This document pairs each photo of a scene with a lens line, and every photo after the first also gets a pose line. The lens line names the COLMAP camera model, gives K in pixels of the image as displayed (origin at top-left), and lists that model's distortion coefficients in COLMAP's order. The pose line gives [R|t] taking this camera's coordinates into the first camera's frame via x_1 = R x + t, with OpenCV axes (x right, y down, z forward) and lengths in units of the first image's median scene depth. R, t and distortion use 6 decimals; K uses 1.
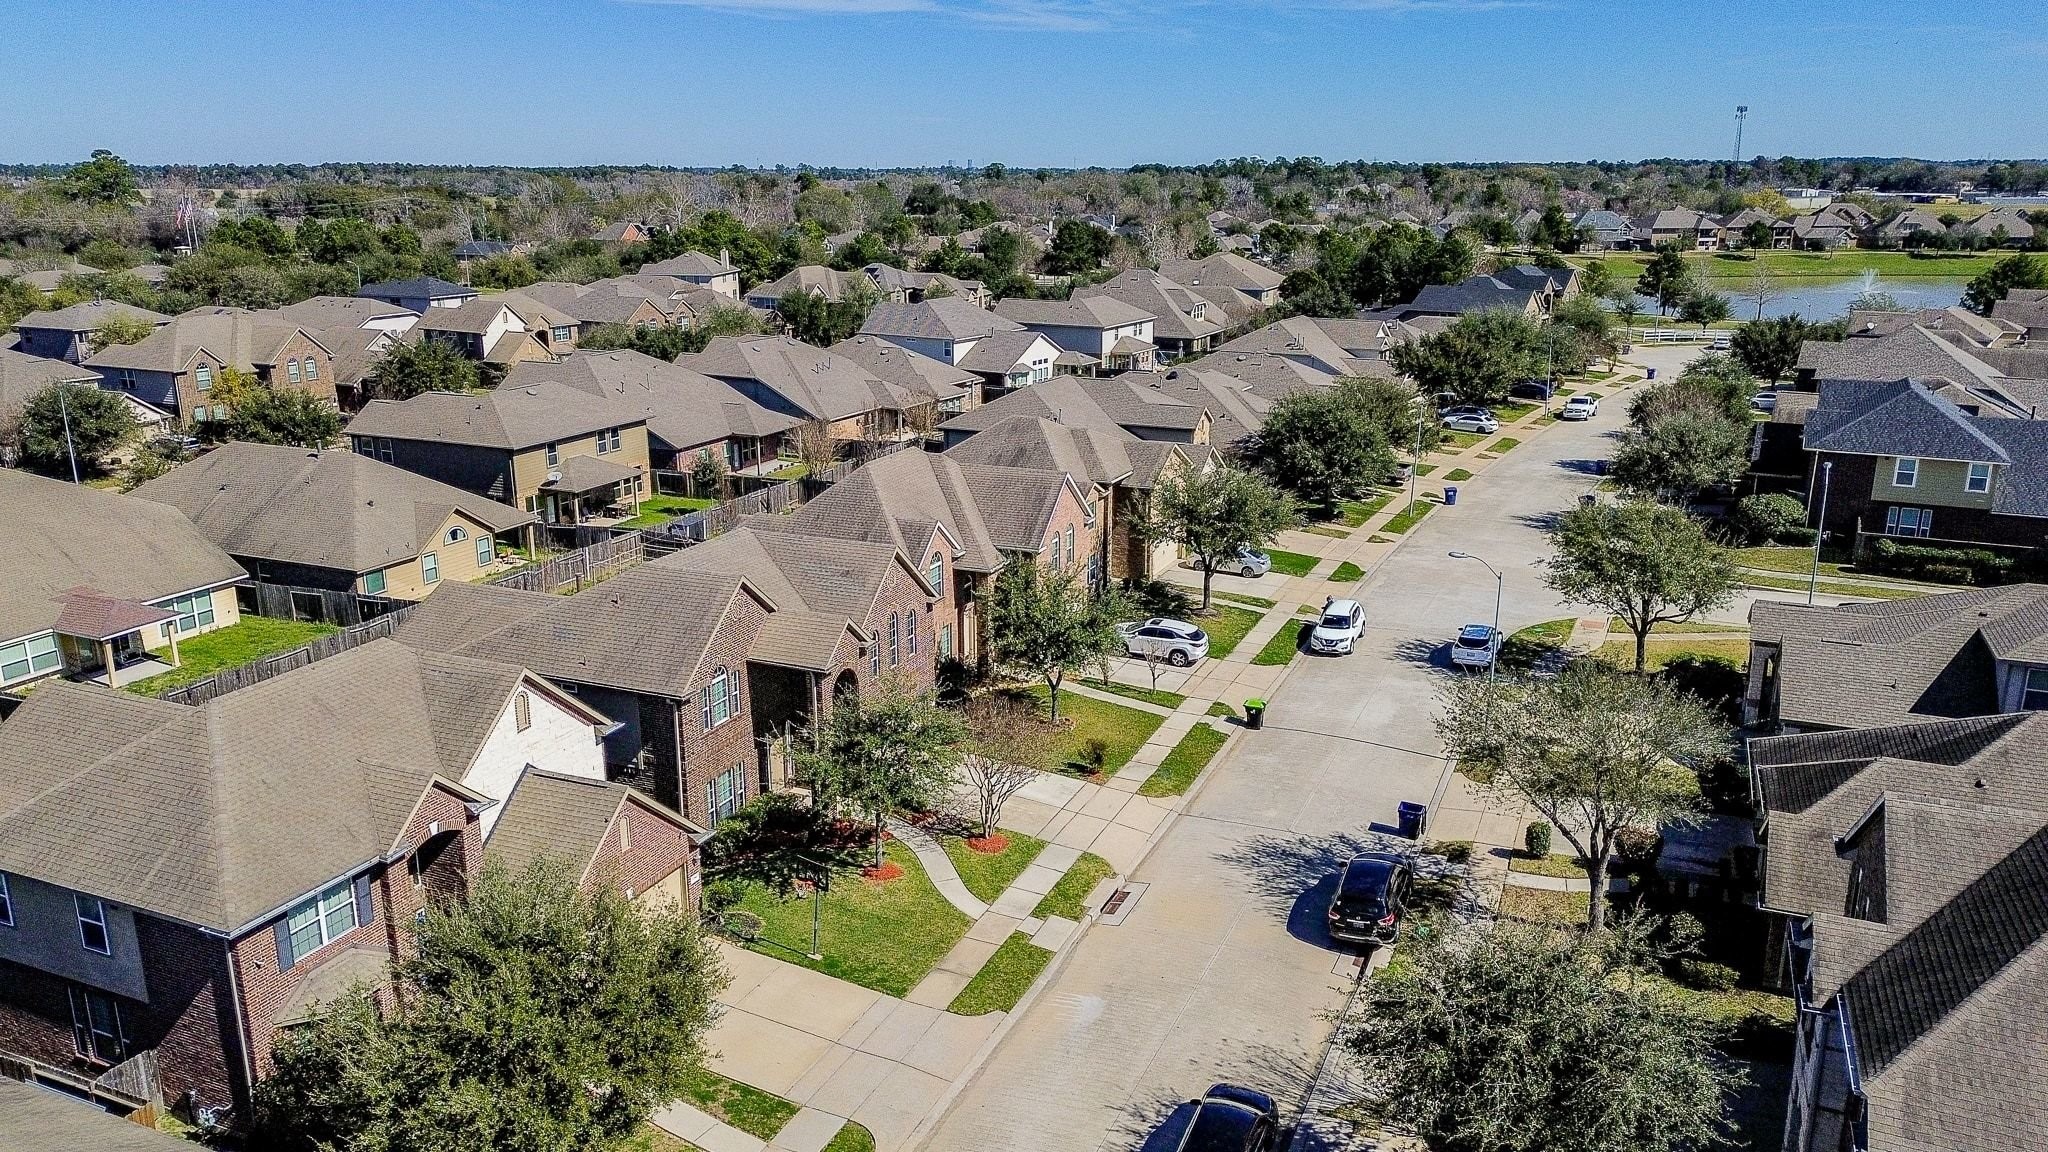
lens RADIAL K [[1415.4, 0, 1024.0], [0, 1415.4, 576.0], [0, 0, 1]] dist [0.098251, -0.097336]
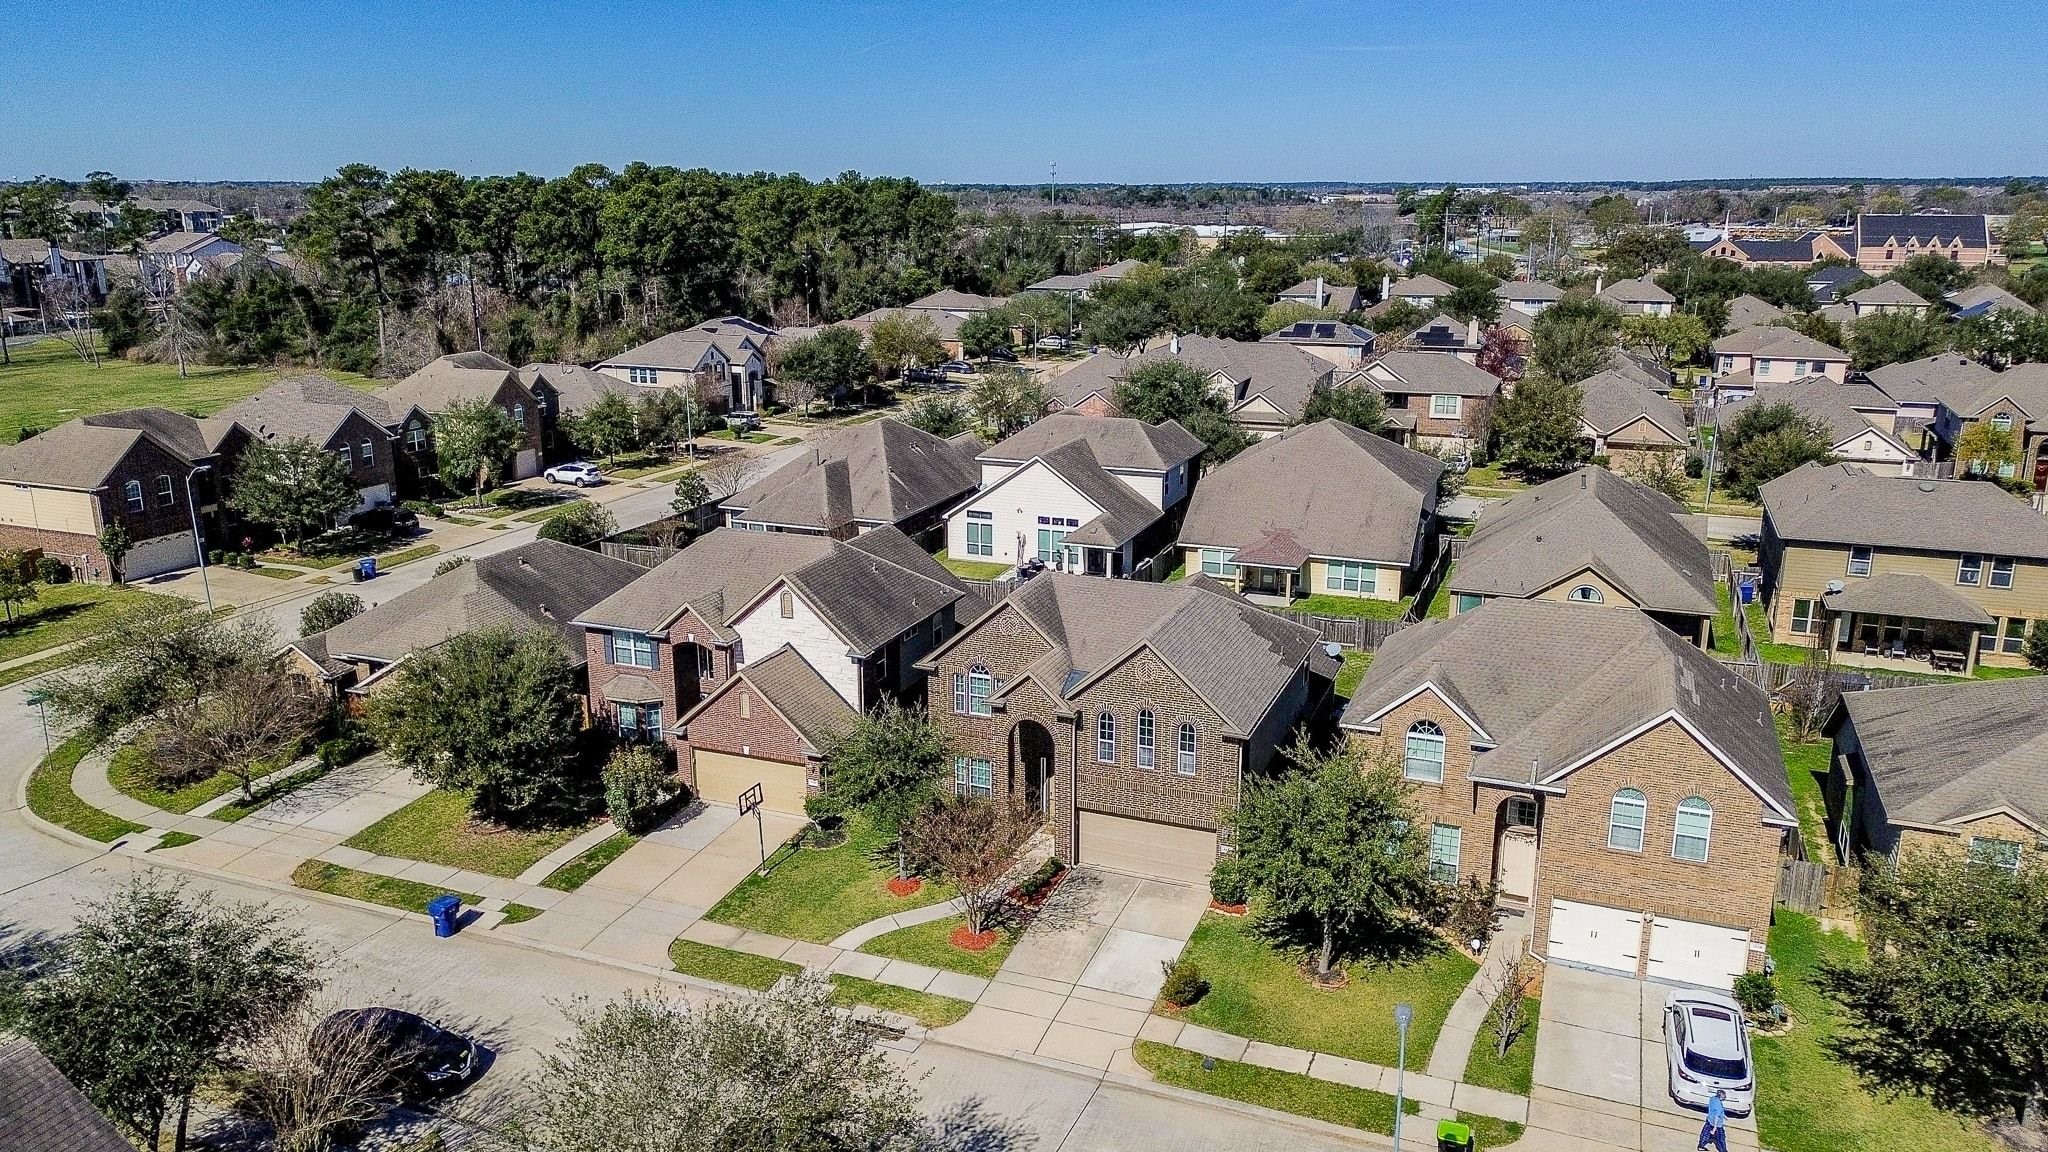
lens RADIAL K [[1415.4, 0, 1024.0], [0, 1415.4, 576.0], [0, 0, 1]] dist [0.098251, -0.097336]
pose [[0.054953, 0.263626, -0.963058, 0.747450], [-0.274247, 0.931406, 0.239313, -0.246901], [0.960088, 0.250964, 0.123482, 0.770523]]
